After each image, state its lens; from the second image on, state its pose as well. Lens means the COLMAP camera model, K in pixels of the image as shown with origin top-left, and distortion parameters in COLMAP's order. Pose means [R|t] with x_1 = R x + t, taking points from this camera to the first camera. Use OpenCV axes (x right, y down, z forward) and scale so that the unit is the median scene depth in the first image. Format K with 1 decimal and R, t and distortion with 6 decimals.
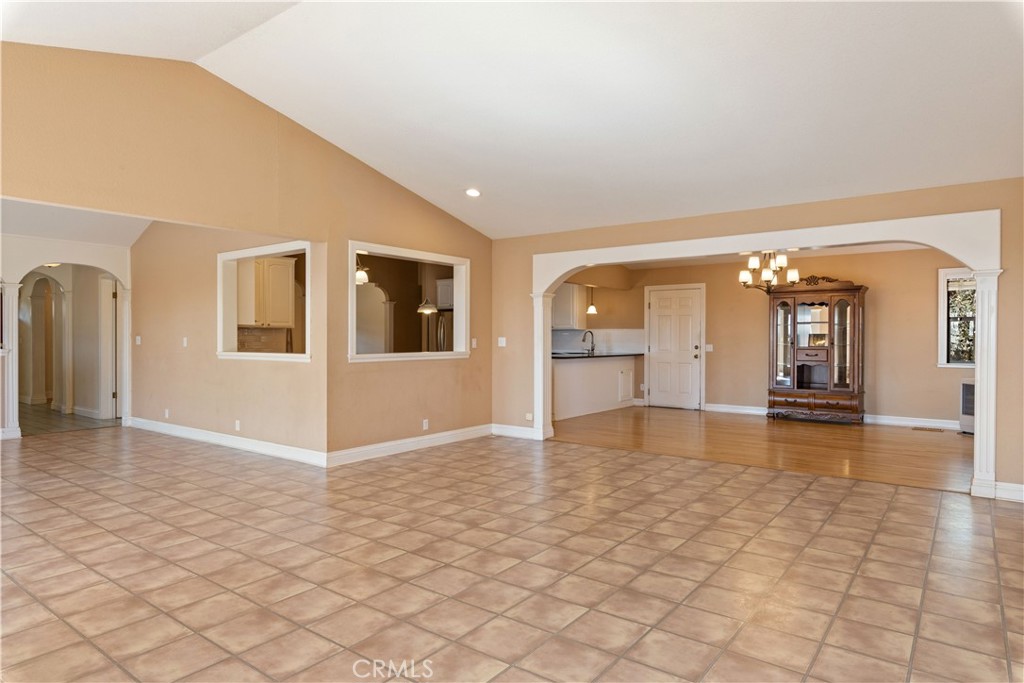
lens RADIAL K [[611.4, 0, 529.4], [0, 611.4, 336.7], [0, 0, 1]] dist [0.001302, -0.004707]
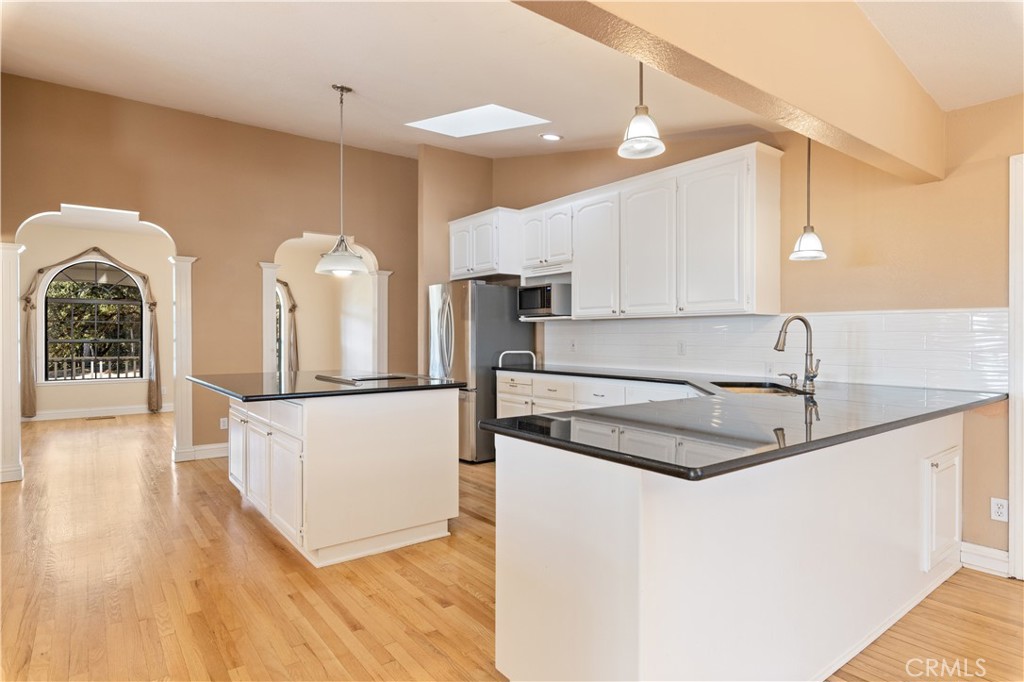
lens RADIAL K [[576.9, 0, 519.4], [0, 576.9, 334.2], [0, 0, 1]] dist [-0.005050, 0.001127]
pose [[0.958879, -0.004054, -0.283785, 0.054610], [0.004545, 0.999989, 0.001071, -0.001703], [0.283777, -0.002316, 0.958887, 0.823135]]
